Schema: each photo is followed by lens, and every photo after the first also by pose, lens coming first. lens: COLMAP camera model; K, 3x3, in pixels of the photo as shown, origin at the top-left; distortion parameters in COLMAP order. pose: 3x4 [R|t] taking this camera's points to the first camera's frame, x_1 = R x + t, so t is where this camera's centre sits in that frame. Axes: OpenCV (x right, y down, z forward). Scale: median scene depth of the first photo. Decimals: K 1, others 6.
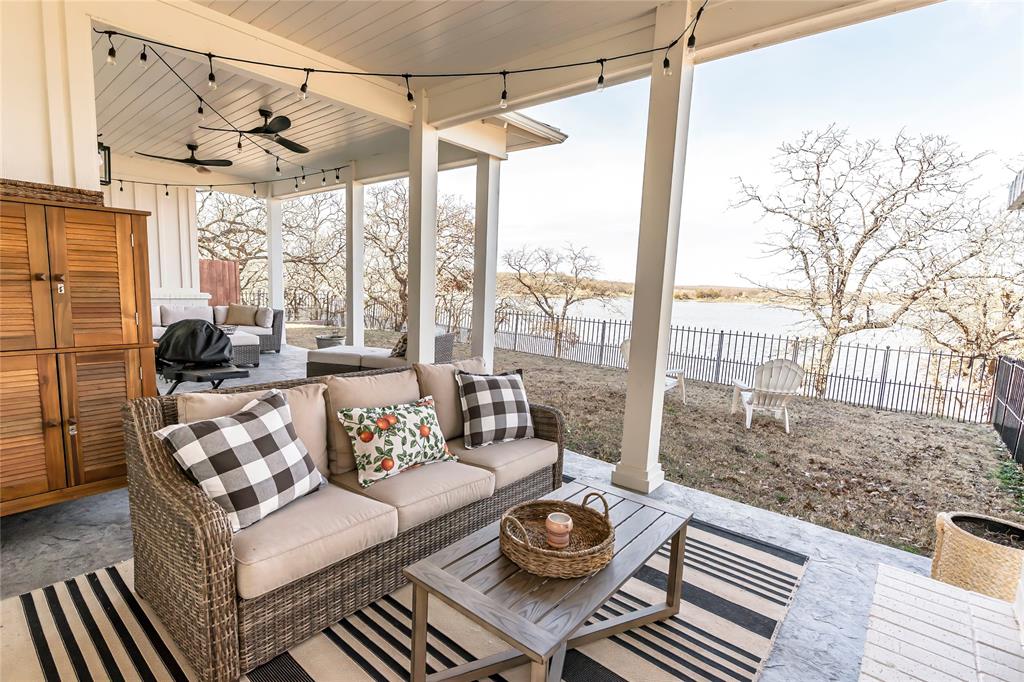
lens RADIAL K [[489.6, 0, 512.0], [0, 489.6, 341.0], [0, 0, 1]] dist [0.001367, 0.000497]
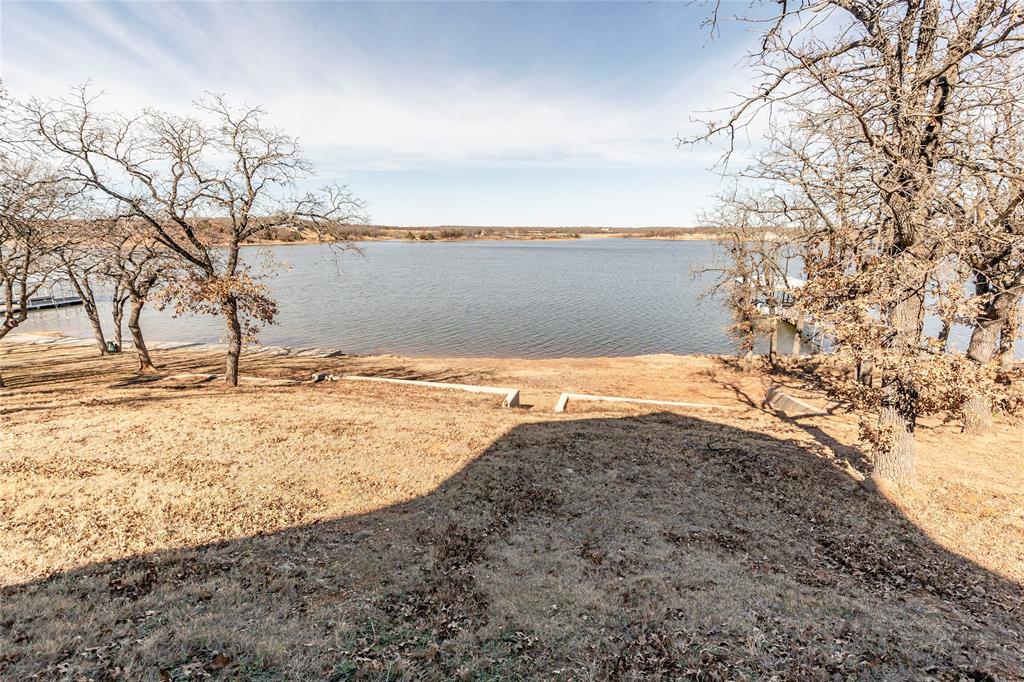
lens RADIAL K [[469.8, 0, 515.5], [0, 469.8, 343.4], [0, 0, 1]] dist [-0.009323, 0.000509]
pose [[0.867295, -0.149563, 0.474795, 0.112218], [0.089053, 0.985027, 0.147618, -0.016670], [-0.489764, -0.085746, 0.867628, 0.449793]]
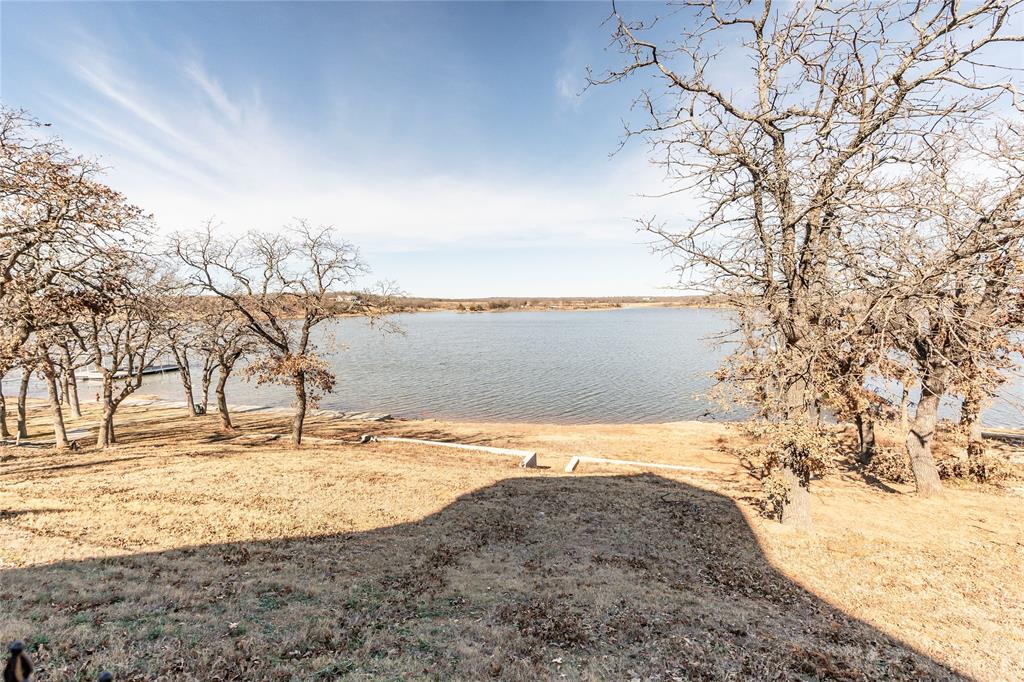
lens RADIAL K [[456.6, 0, 517.9], [0, 456.6, 347.6], [0, 0, 1]] dist [-0.012051, -0.000078]
pose [[0.909585, -0.088668, 0.405946, 0.113357], [0.093842, 0.995561, 0.007185, -0.026309], [-0.404781, 0.031560, 0.913869, 0.374403]]
